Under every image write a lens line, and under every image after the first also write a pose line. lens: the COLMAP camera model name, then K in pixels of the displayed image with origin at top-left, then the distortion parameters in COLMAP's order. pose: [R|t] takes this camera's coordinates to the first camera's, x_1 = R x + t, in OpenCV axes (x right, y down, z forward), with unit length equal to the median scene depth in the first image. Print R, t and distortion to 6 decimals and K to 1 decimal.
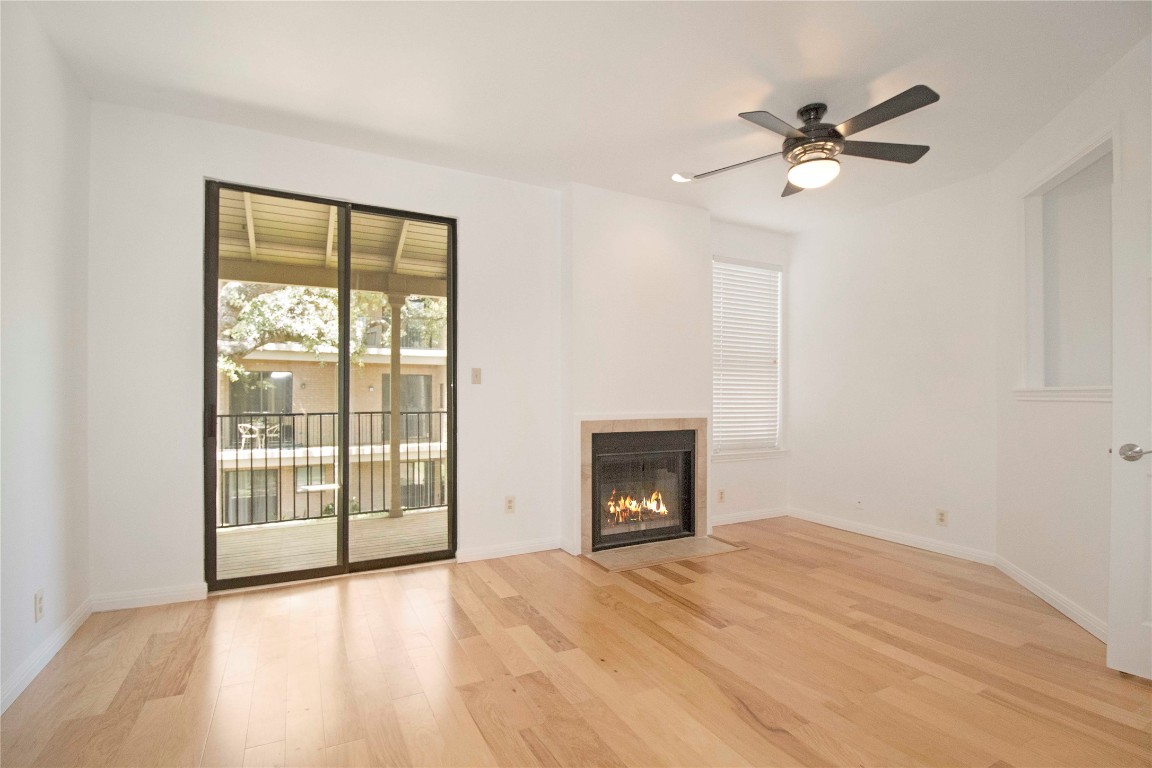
lens RADIAL K [[551.9, 0, 582.7], [0, 551.9, 388.3], [0, 0, 1]] dist [0.003433, -0.001245]
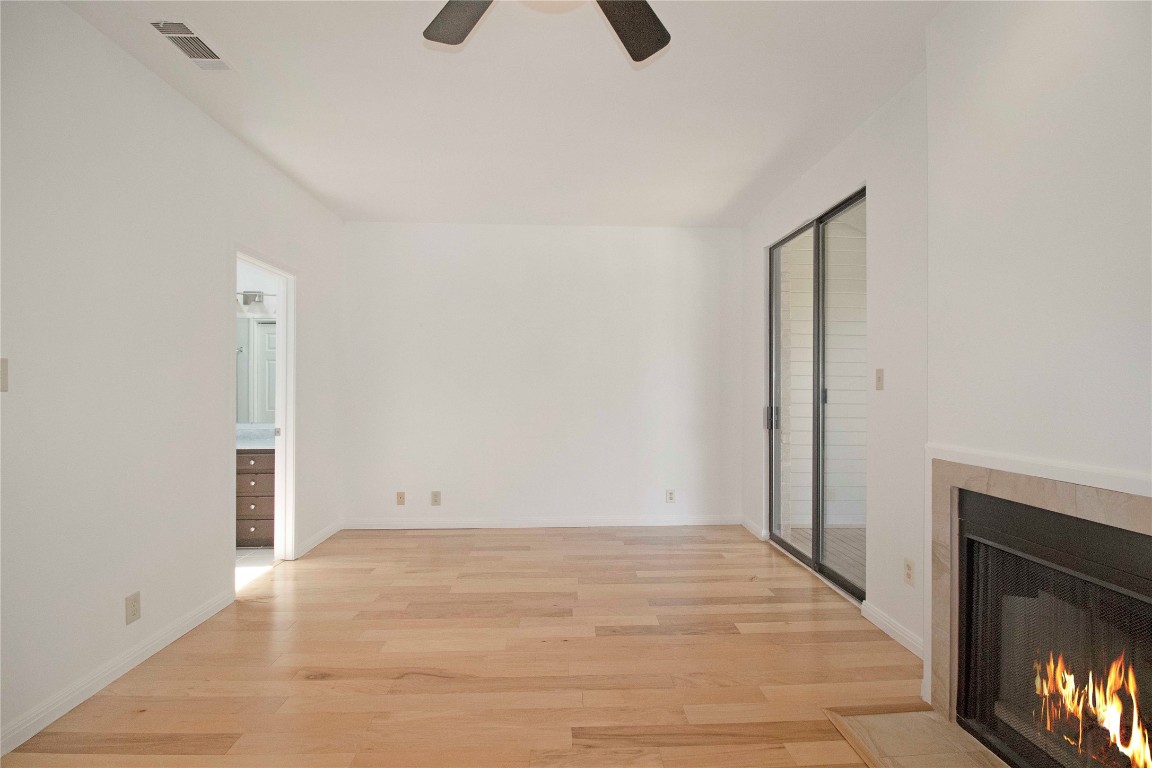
lens RADIAL K [[551.9, 0, 582.5], [0, 551.9, 390.3], [0, 0, 1]] dist [0.003433, -0.001245]
pose [[-0.441720, -0.000312, -0.897153, 0.710630], [0.011764, 0.999912, -0.006140, -0.008656], [0.897076, -0.013266, -0.441678, 1.057334]]
